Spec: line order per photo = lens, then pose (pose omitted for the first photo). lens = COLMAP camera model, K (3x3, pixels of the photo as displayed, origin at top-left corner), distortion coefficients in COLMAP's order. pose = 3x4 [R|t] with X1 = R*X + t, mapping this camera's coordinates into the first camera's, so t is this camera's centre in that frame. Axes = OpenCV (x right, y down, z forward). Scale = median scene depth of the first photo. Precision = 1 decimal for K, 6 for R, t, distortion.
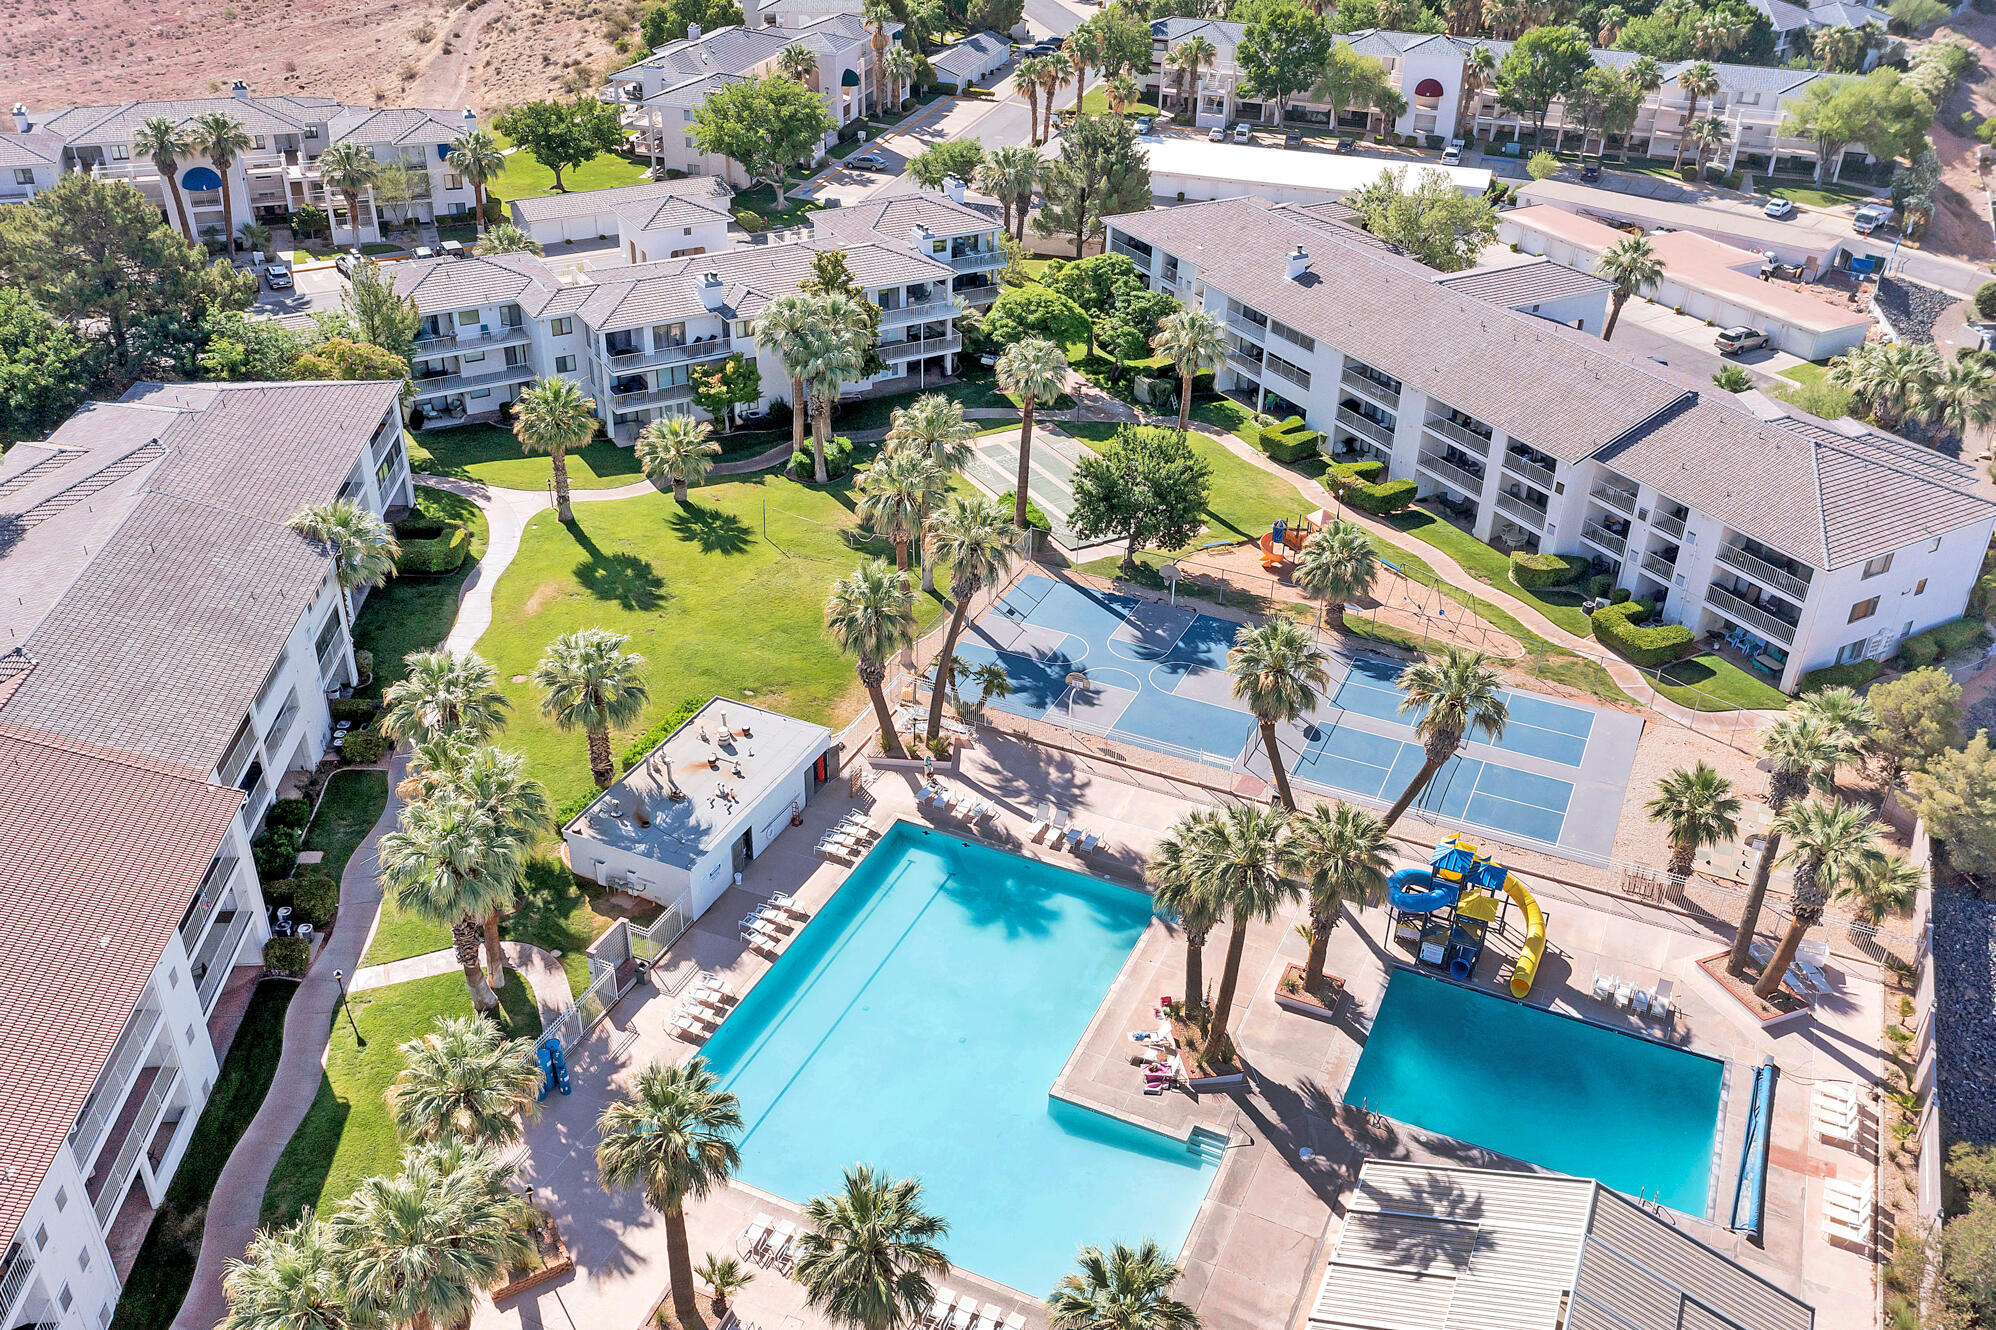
lens RADIAL K [[1728.7, 0, 993.8], [0, 1728.7, 662.9], [0, 0, 1]] dist [0.003334, 0.004632]
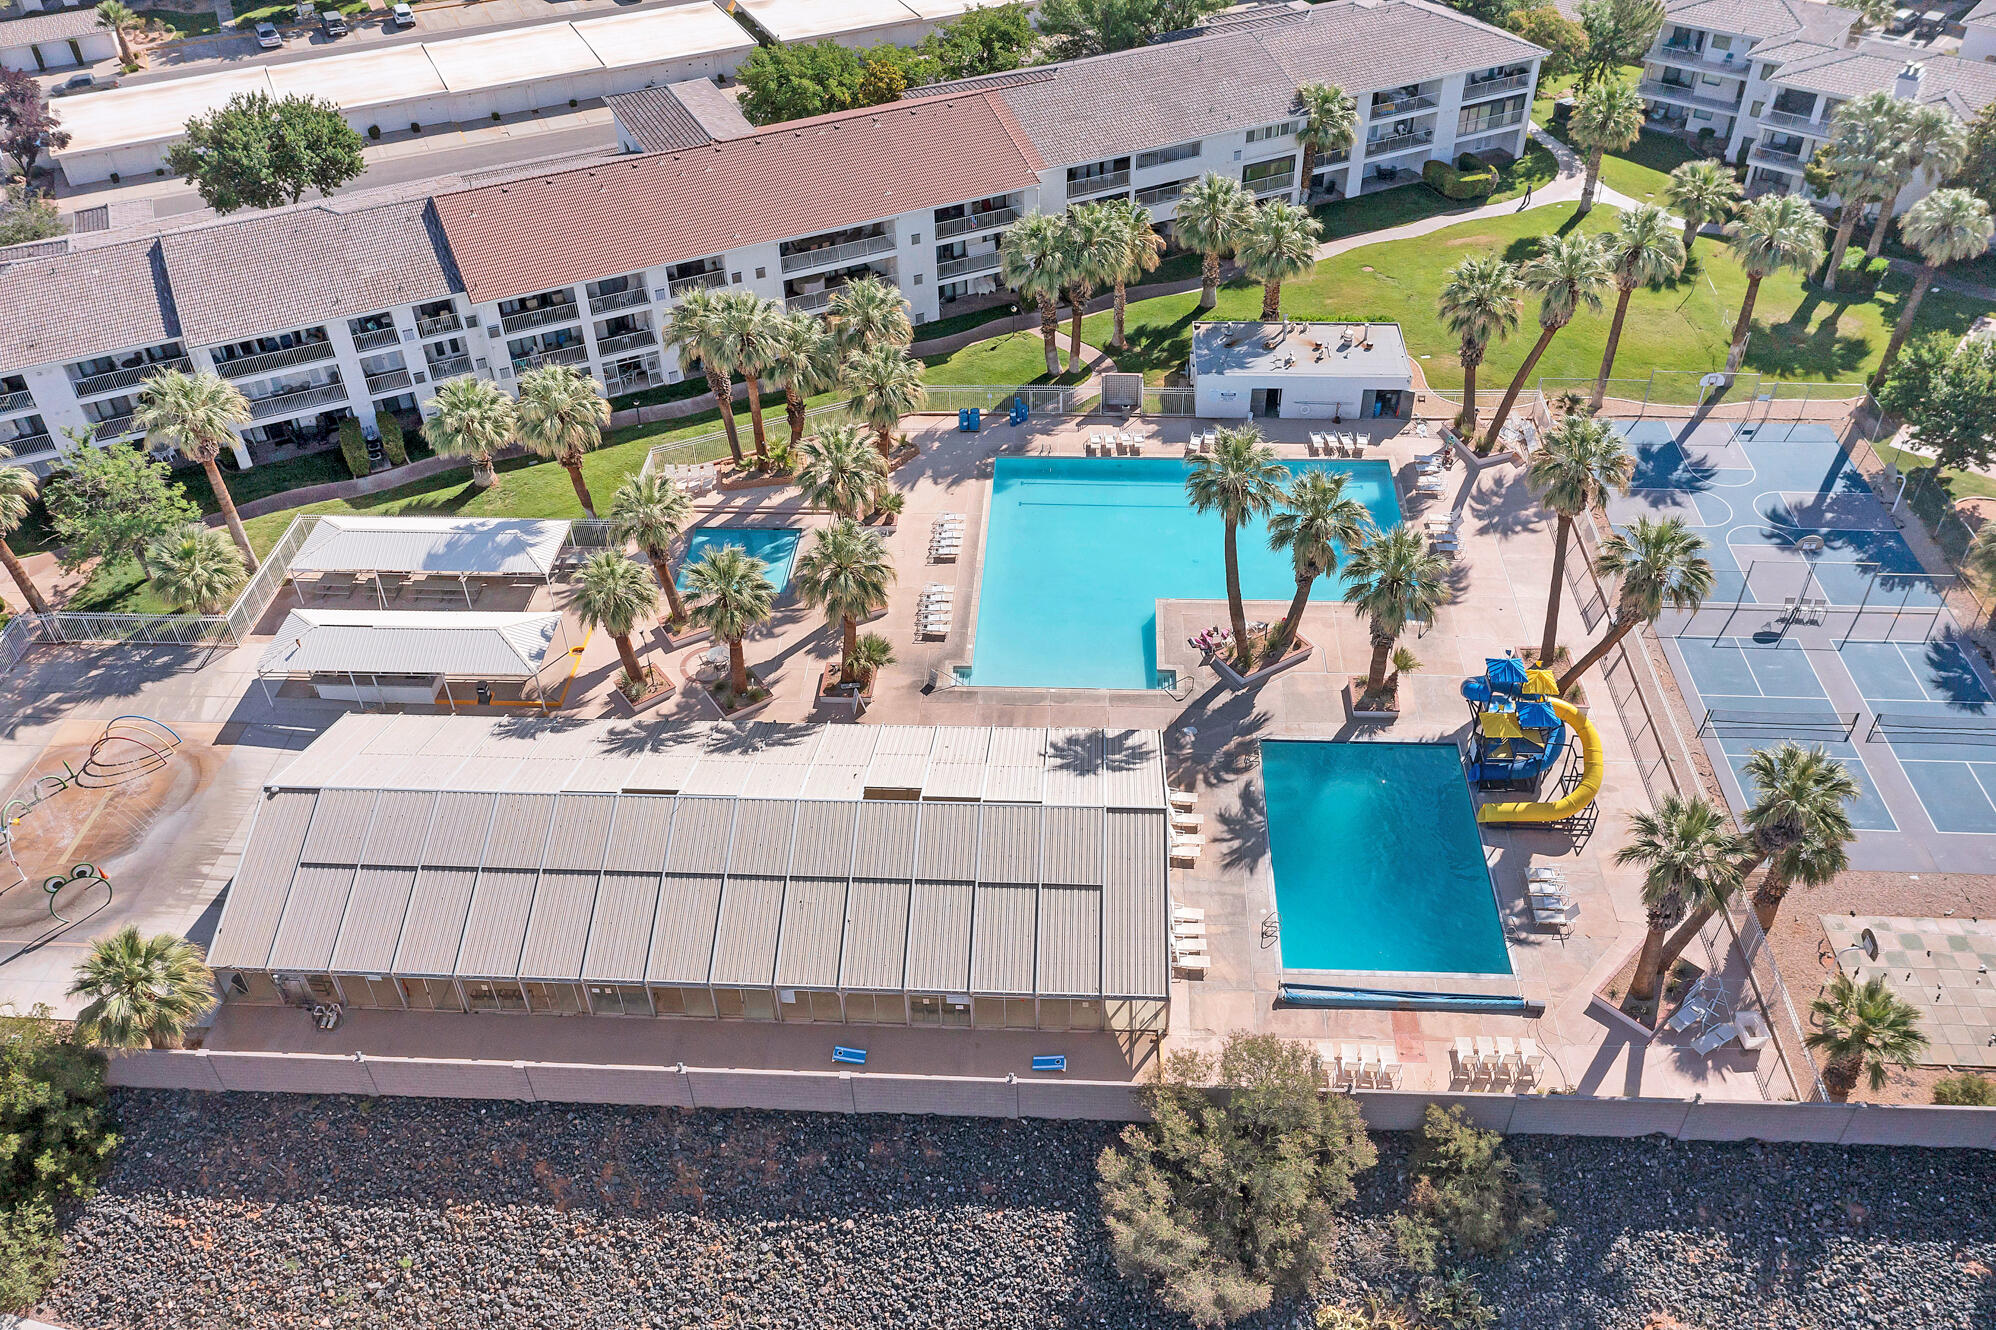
lens RADIAL K [[1600.4, 0, 998.0], [0, 1600.4, 665.0], [0, 0, 1]] dist [0.003117, 0.004866]
pose [[0.354479, 0.567238, -0.743361, 0.630496], [-0.452125, 0.799850, 0.394743, -0.092812], [0.818491, 0.196164, 0.539993, 0.176392]]
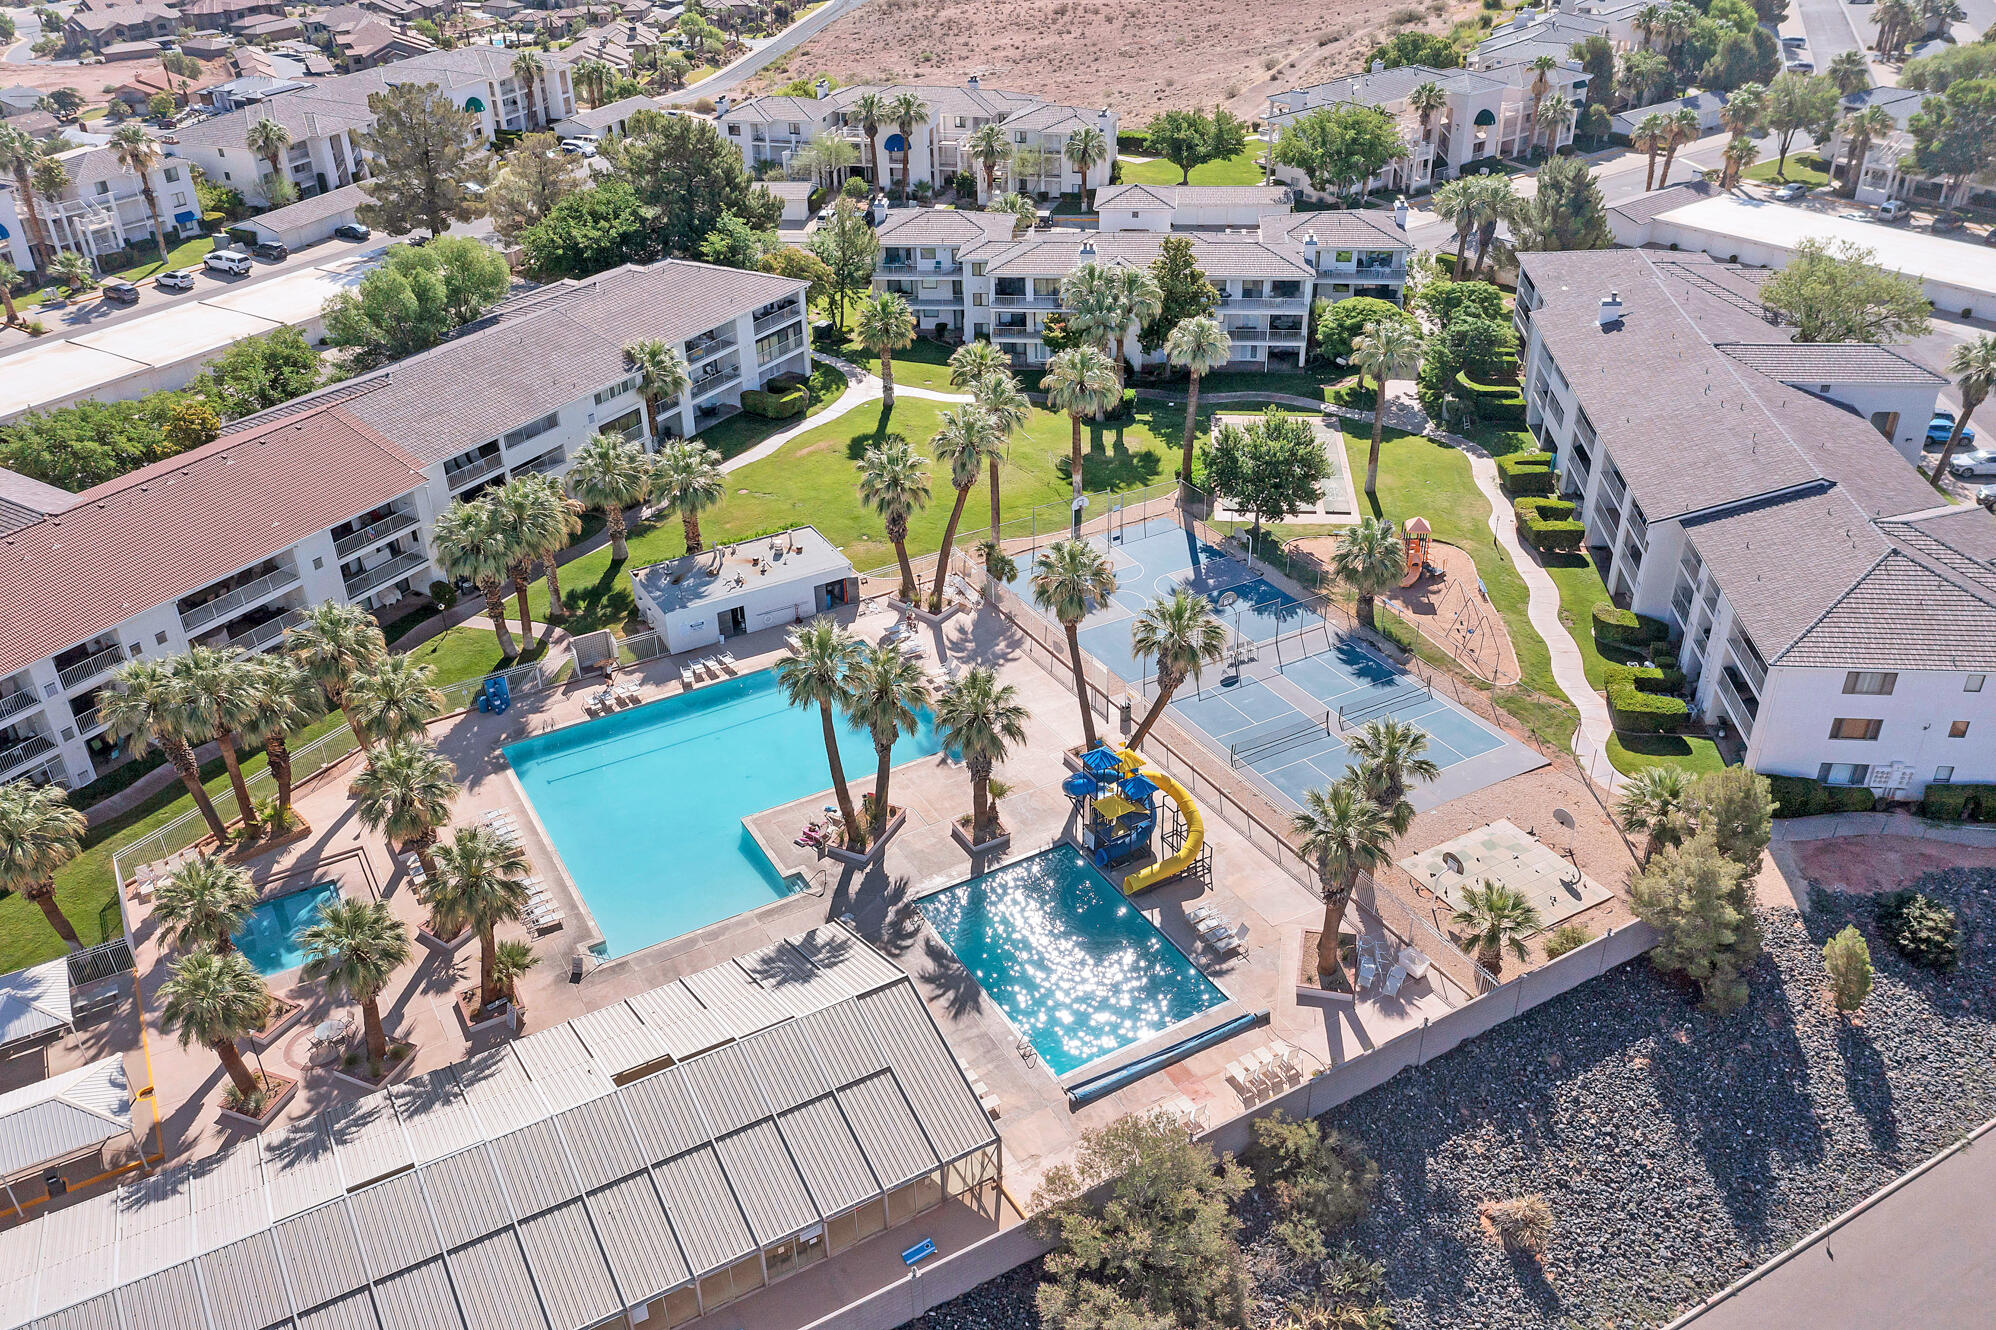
lens RADIAL K [[1598.8, 0, 998.0], [0, 1598.8, 665.0], [0, 0, 1]] dist [0.008404, 0.009260]
pose [[0.807124, 0.263941, -0.528097, 0.555246], [-0.265702, 0.961187, 0.074308, -0.005858], [0.527213, 0.080341, 0.845927, 0.038007]]
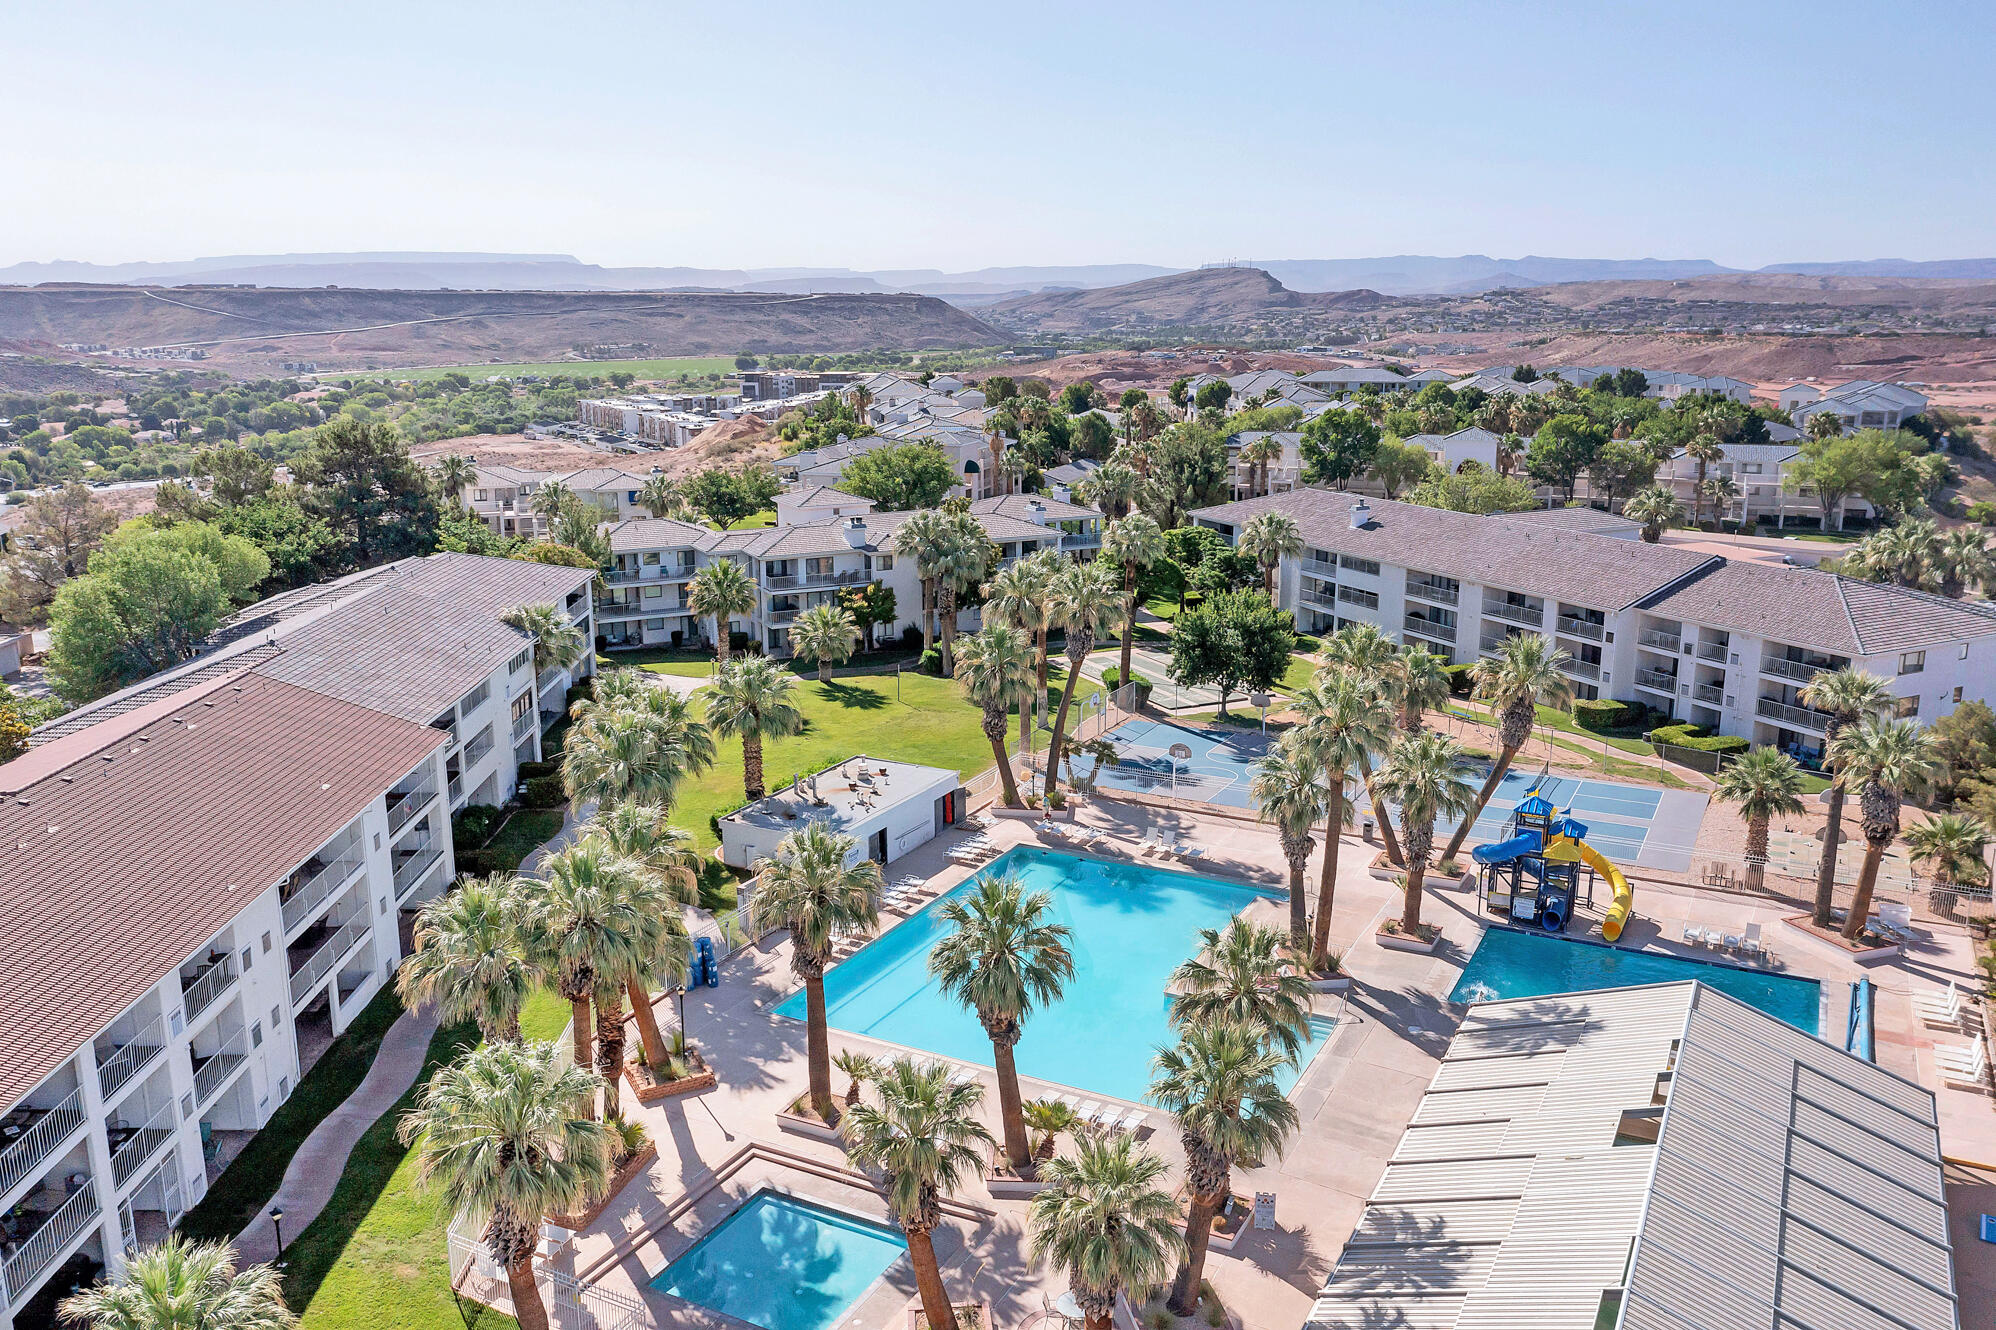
lens RADIAL K [[1600.4, 0, 998.0], [0, 1600.4, 665.0], [0, 0, 1]] dist [0.003117, 0.004866]
pose [[0.998222, -0.014319, -0.057859, -0.007100], [-0.004266, 0.951064, -0.308966, 0.247980], [0.059451, 0.308664, 0.949312, 0.002936]]
